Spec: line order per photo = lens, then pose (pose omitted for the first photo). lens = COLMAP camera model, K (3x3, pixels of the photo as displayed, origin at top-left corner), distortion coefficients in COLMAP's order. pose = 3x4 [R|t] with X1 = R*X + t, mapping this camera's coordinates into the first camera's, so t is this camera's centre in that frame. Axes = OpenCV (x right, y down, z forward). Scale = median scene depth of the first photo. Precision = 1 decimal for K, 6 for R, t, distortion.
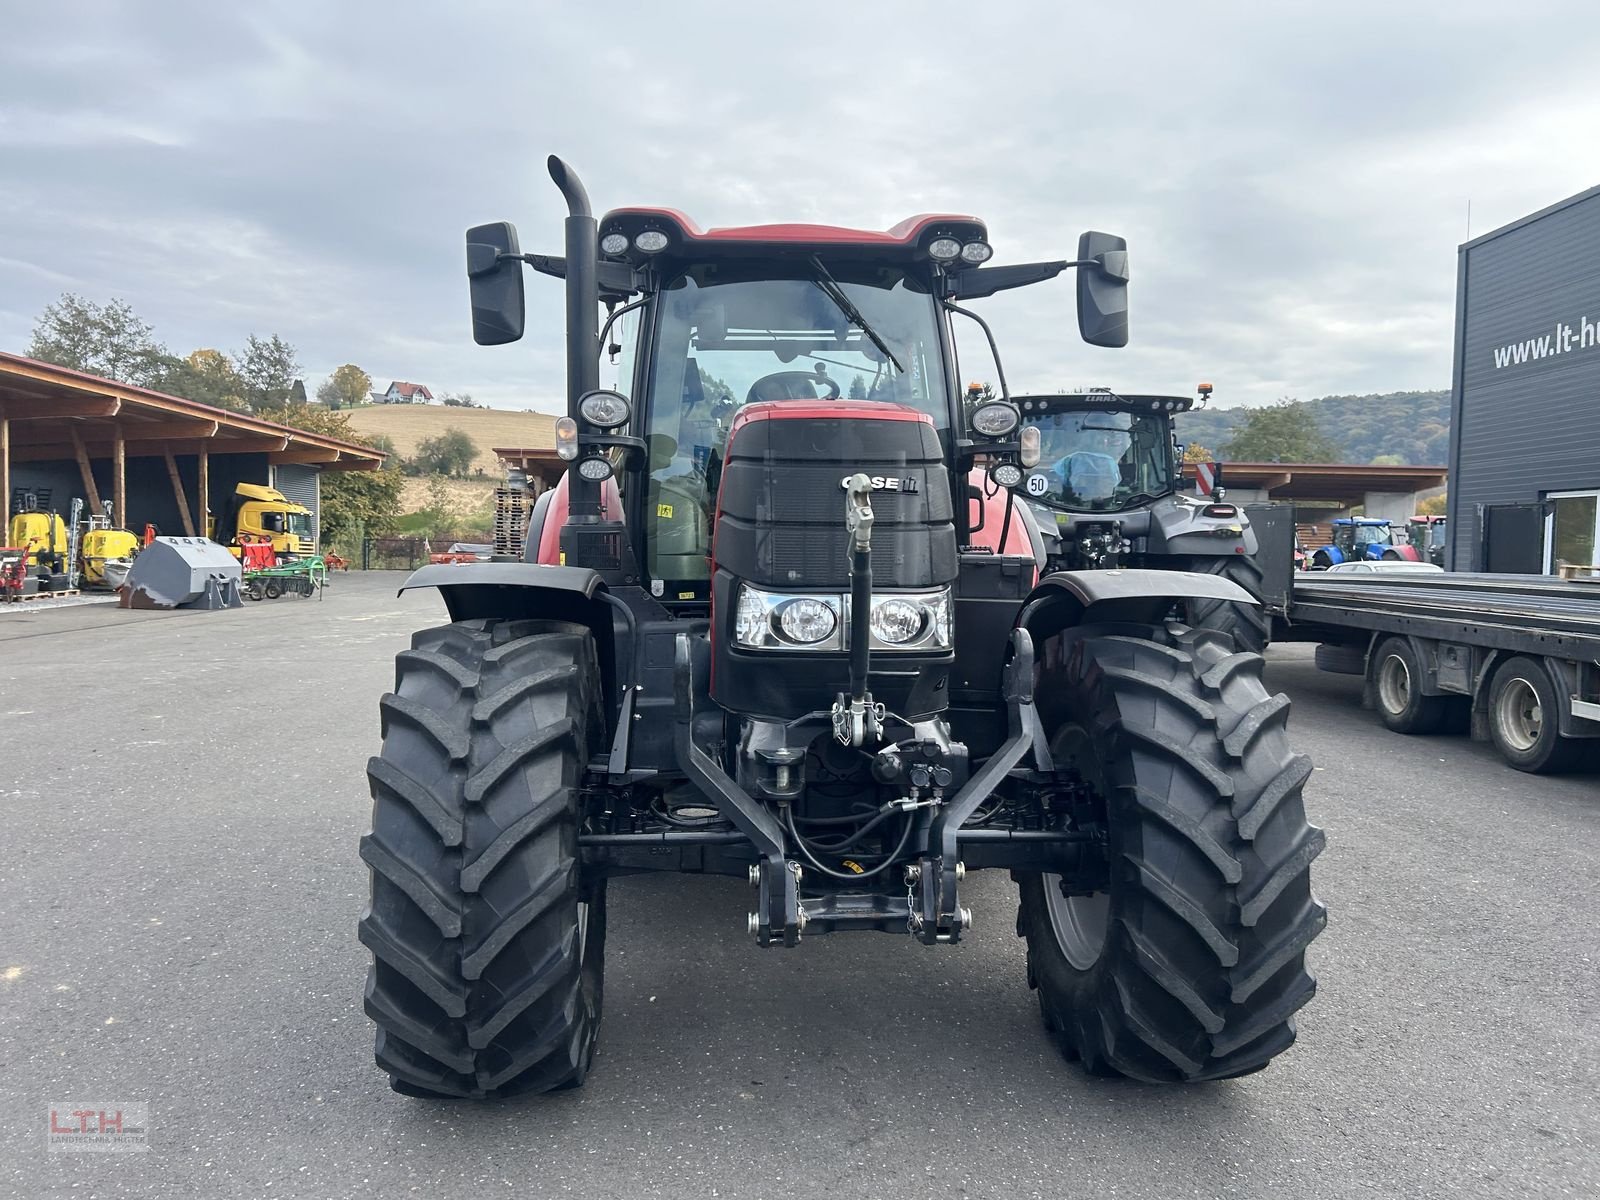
lens RADIAL K [[1204.3, 0, 806.4], [0, 1204.3, 598.1], [0, 0, 1]] dist [0.051033, -0.055031]
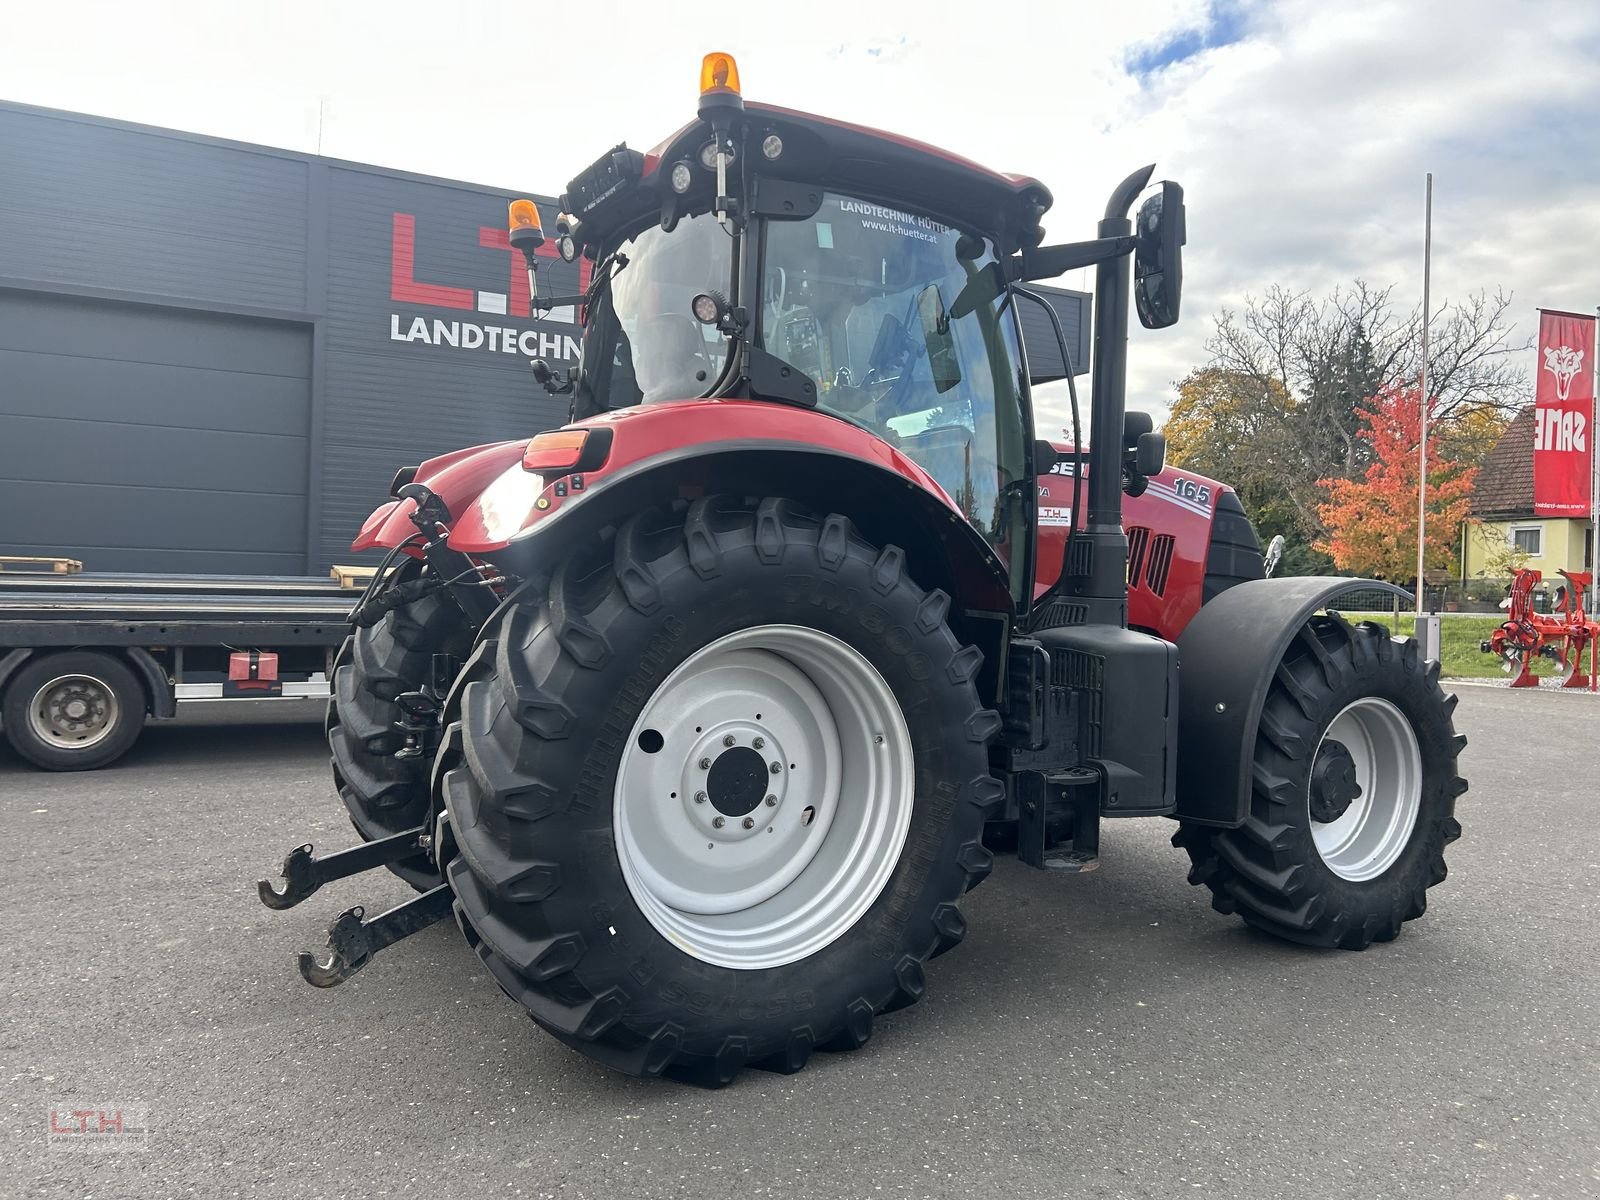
lens RADIAL K [[1204.3, 0, 808.3], [0, 1204.3, 594.3], [0, 0, 1]] dist [0.051033, -0.055031]
pose [[-0.440939, -0.032649, 0.896943, -0.885587], [0.010238, 0.999090, 0.041401, -0.051599], [-0.897478, 0.027438, -0.440204, 1.530131]]
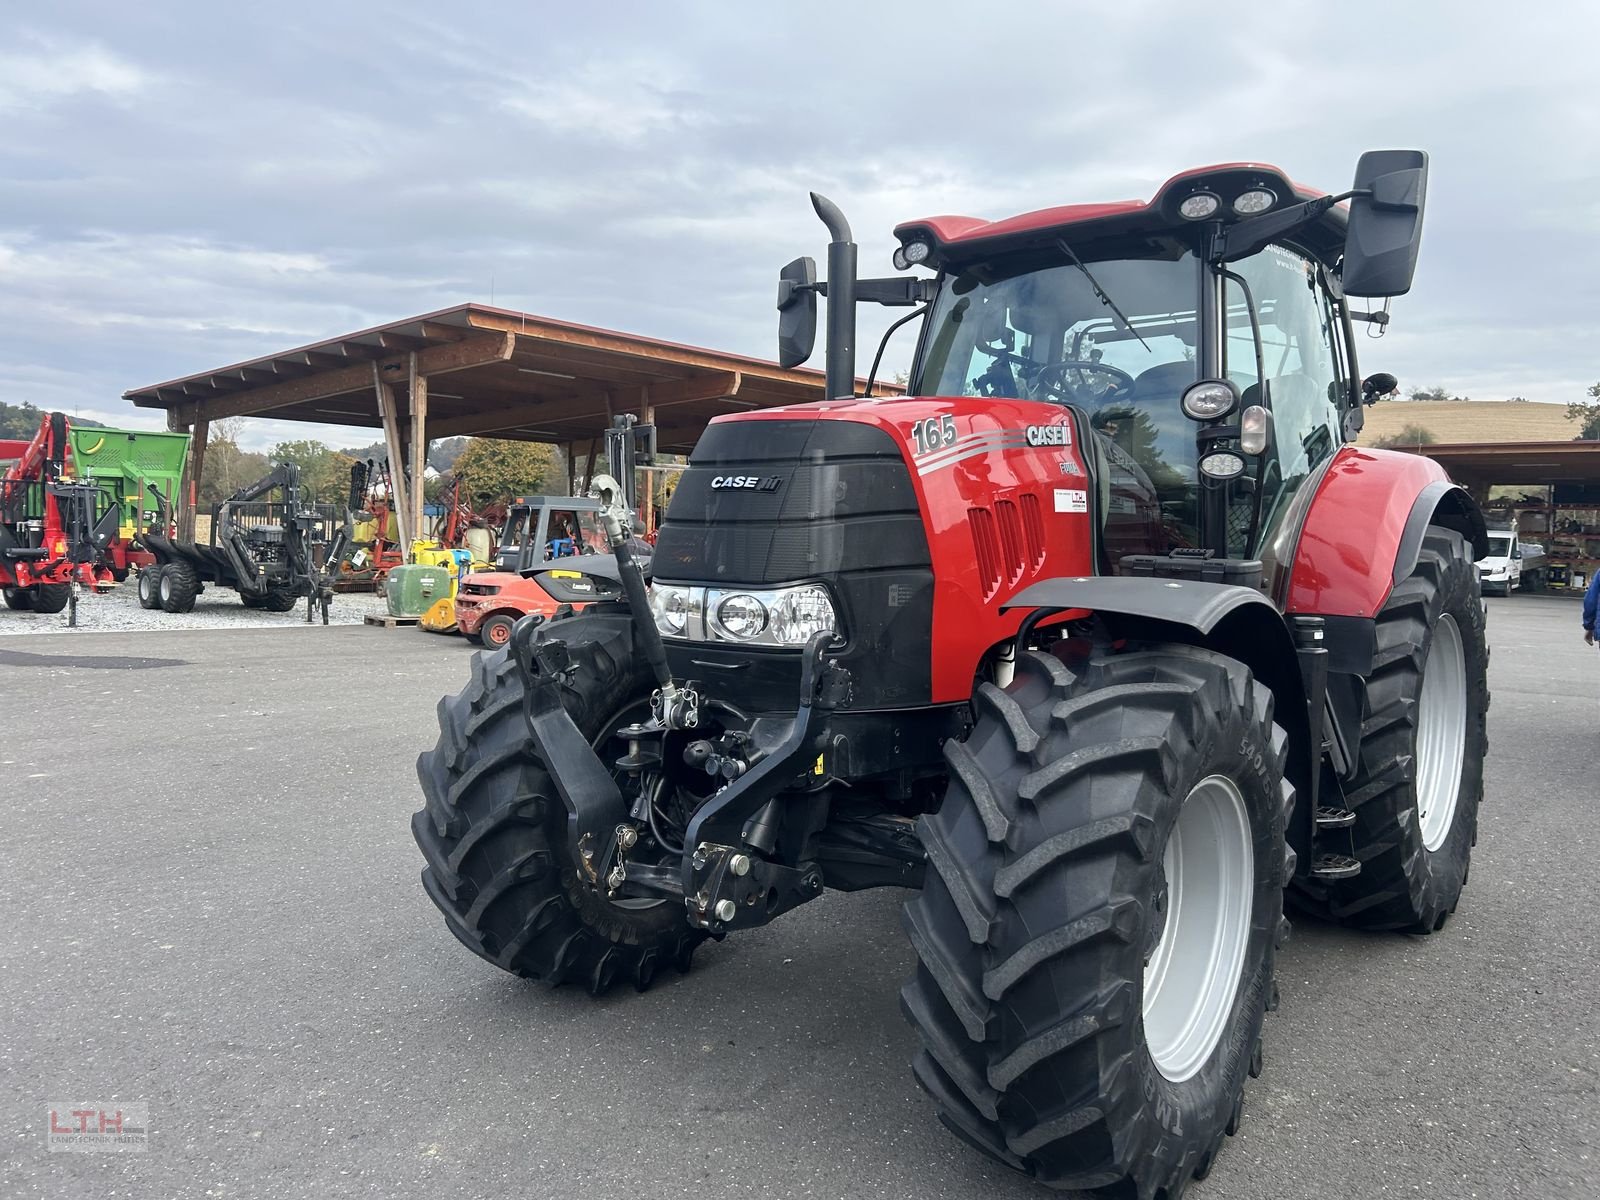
lens RADIAL K [[1204.3, 0, 809.4], [0, 1204.3, 590.7], [0, 0, 1]] dist [0.051033, -0.055031]
pose [[0.730166, 0.039579, -0.682122, 0.504383], [-0.045587, 0.998918, 0.009162, -0.008827], [0.681747, 0.024406, 0.731181, 0.175992]]
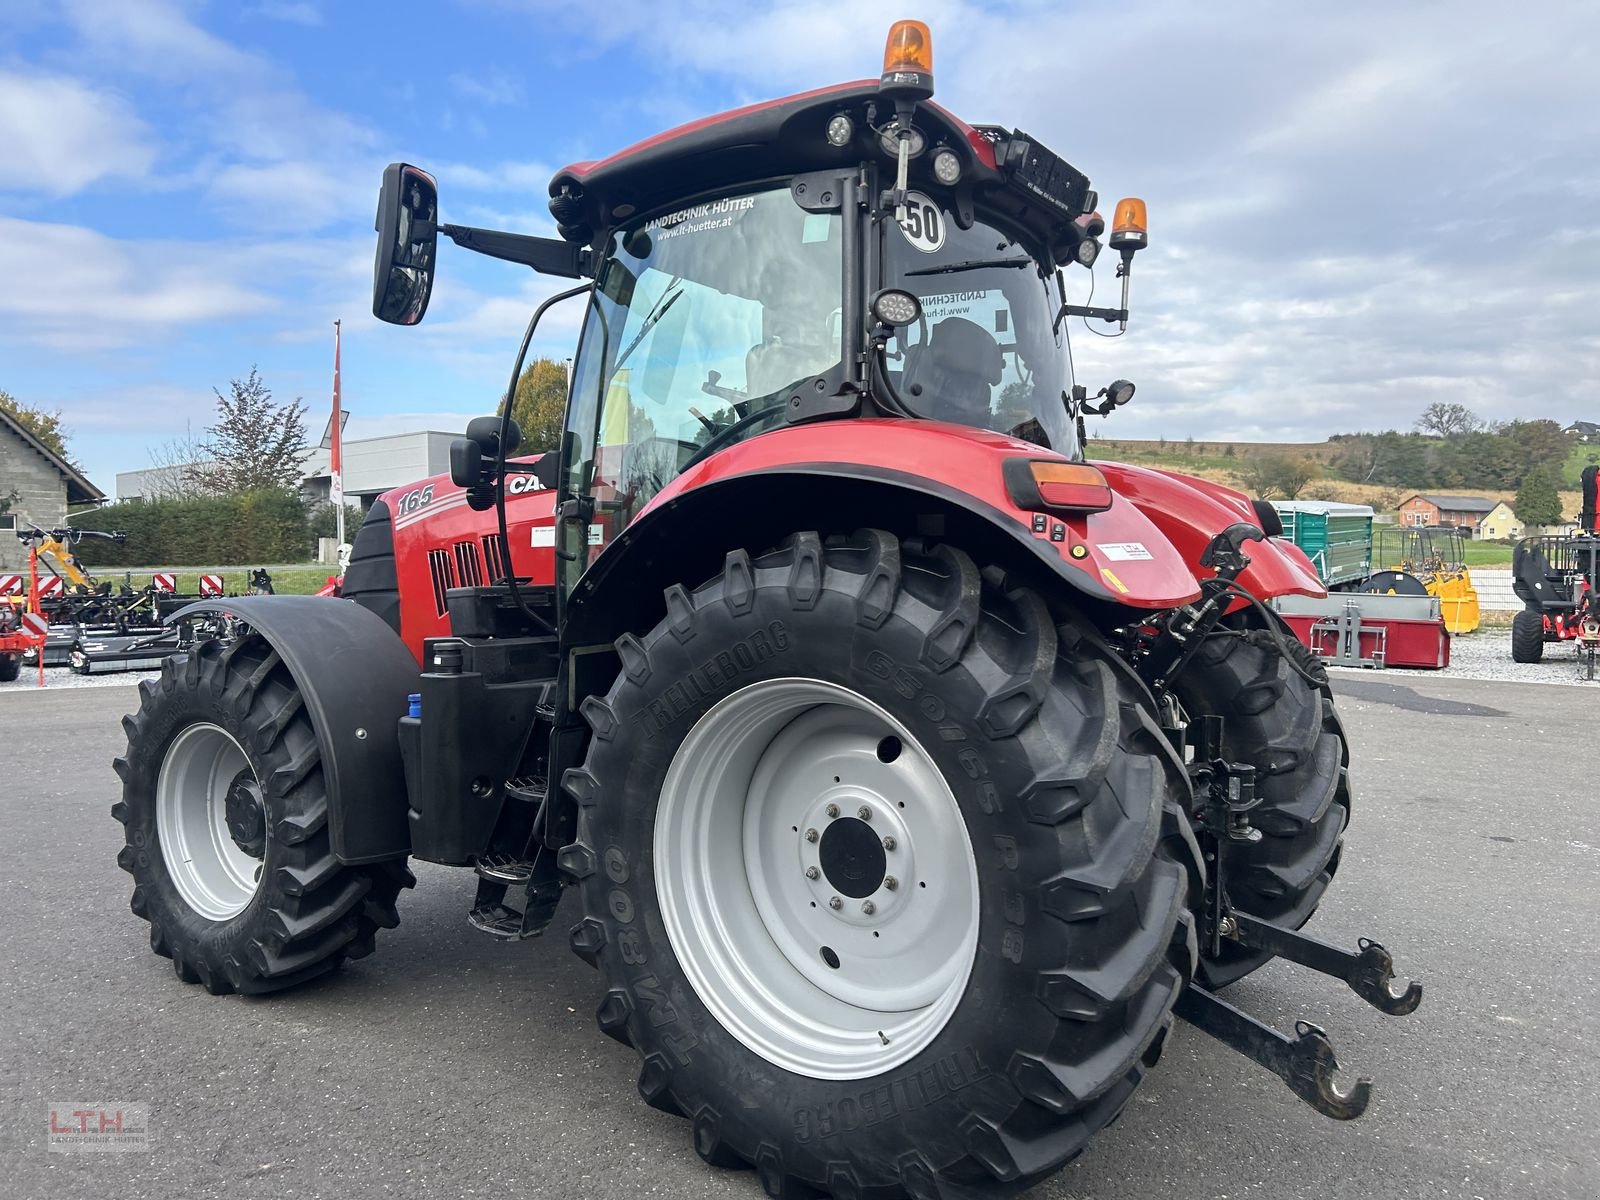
lens RADIAL K [[1214.1, 0, 807.1], [0, 1214.1, 584.2], [0, 0, 1]] dist [0.048414, -0.046108]
pose [[-0.630031, 0.000789, -0.776569, 0.674403], [-0.038464, 0.998740, 0.032221, -0.071639], [0.775617, 0.050171, -0.629207, 1.655411]]
